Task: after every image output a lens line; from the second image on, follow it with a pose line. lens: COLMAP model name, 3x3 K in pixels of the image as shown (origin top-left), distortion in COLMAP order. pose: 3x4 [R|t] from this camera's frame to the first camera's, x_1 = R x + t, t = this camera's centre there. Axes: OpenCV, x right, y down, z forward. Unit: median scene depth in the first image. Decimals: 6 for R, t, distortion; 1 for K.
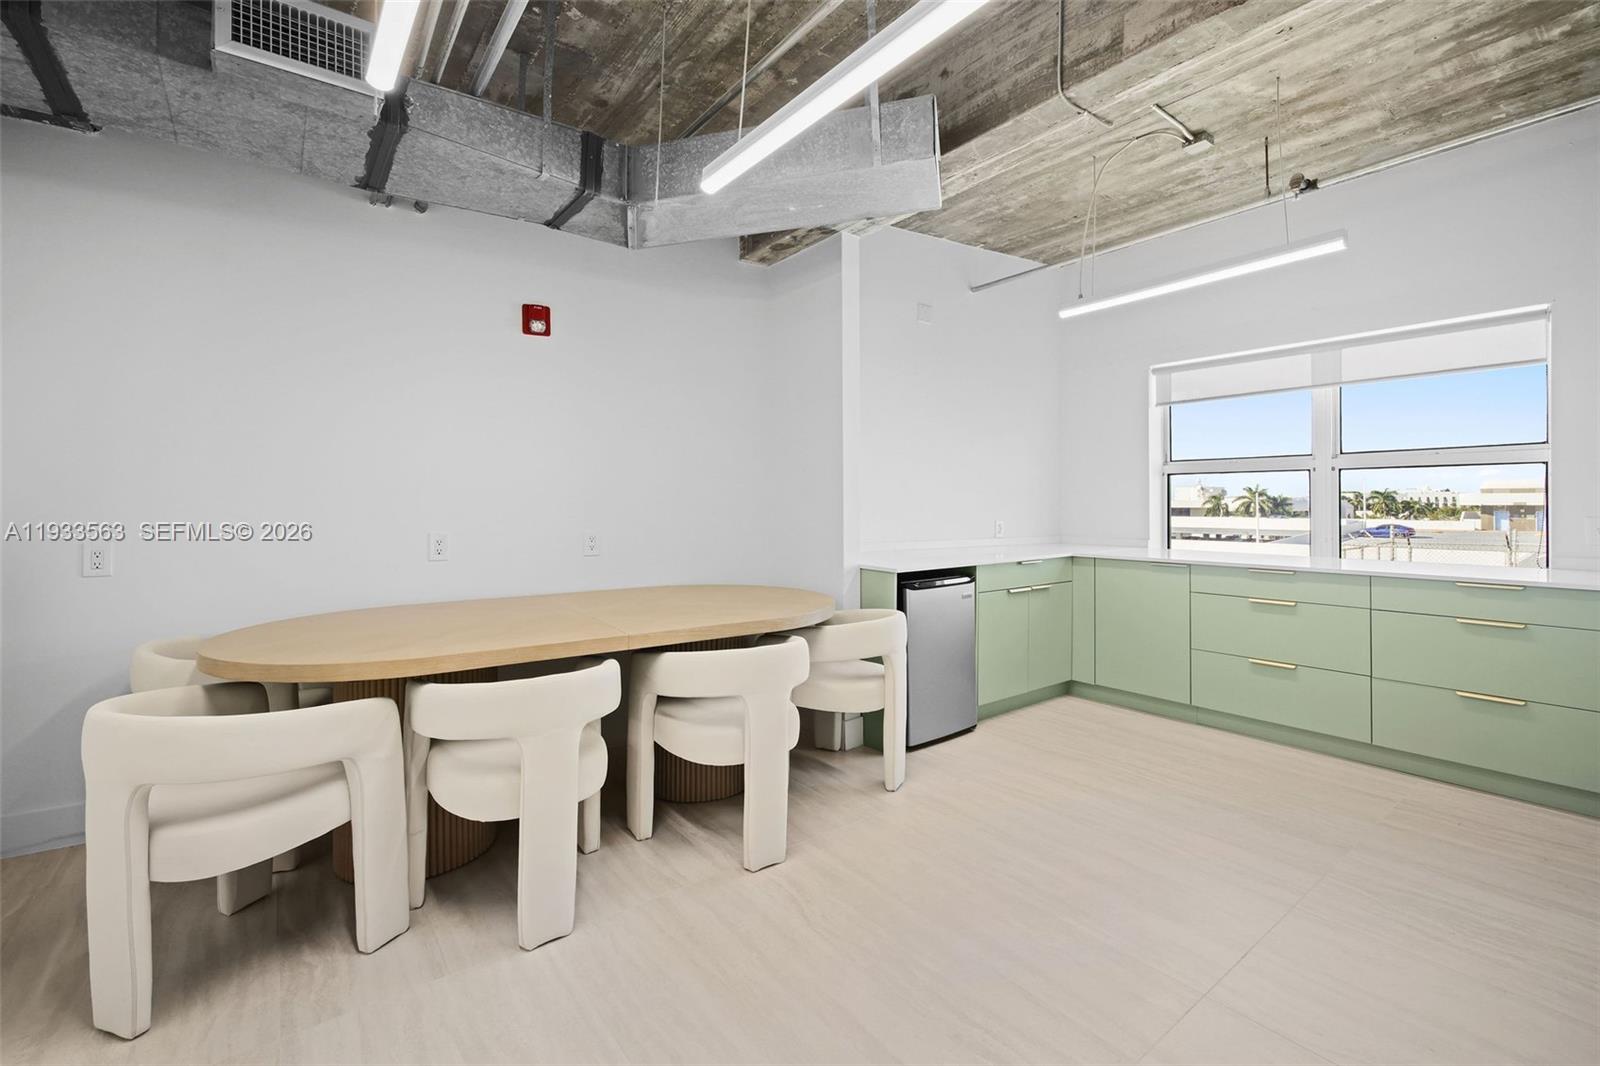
lens RADIAL K [[676.8, 0, 802.9], [0, 676.8, 505.3], [0, 0, 1]] dist [-0.001511, -0.000102]
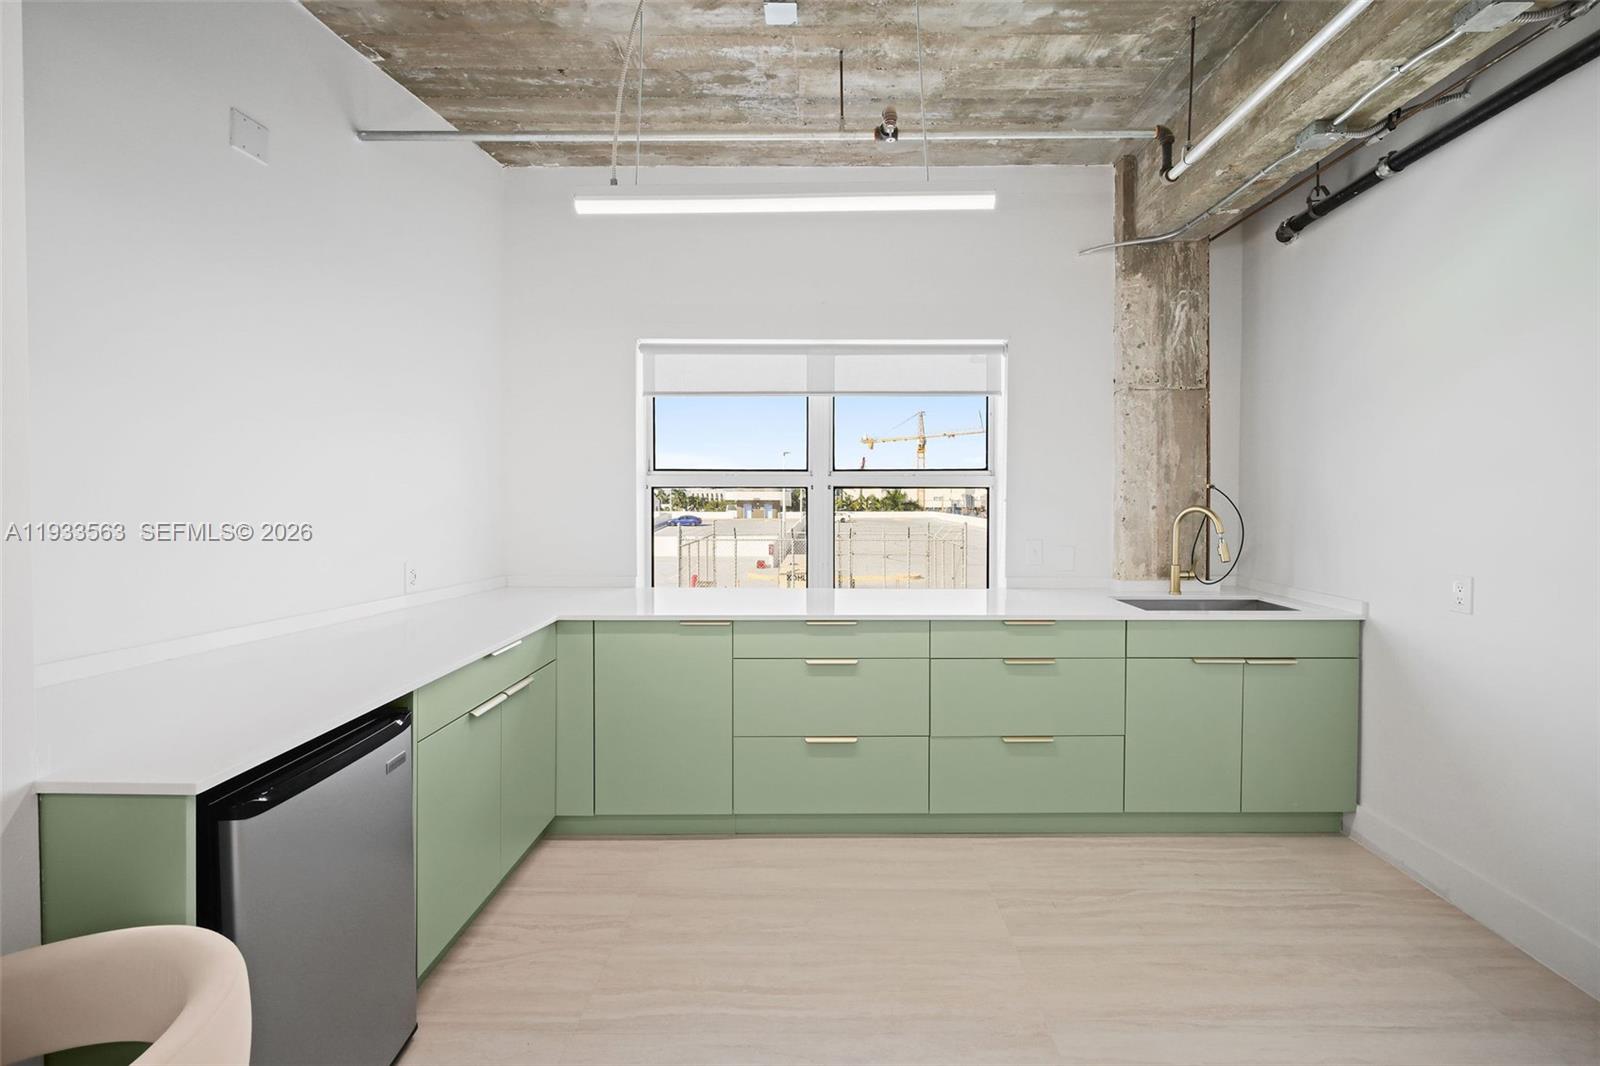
lens RADIAL K [[676.8, 0, 802.9], [0, 676.8, 505.3], [0, 0, 1]] dist [-0.001511, -0.000102]
pose [[0.615325, -0.009279, 0.788219, 0.051855], [0.001446, 0.999942, 0.010642, -0.039175], [-0.788272, -0.005409, 0.615303, 0.470907]]
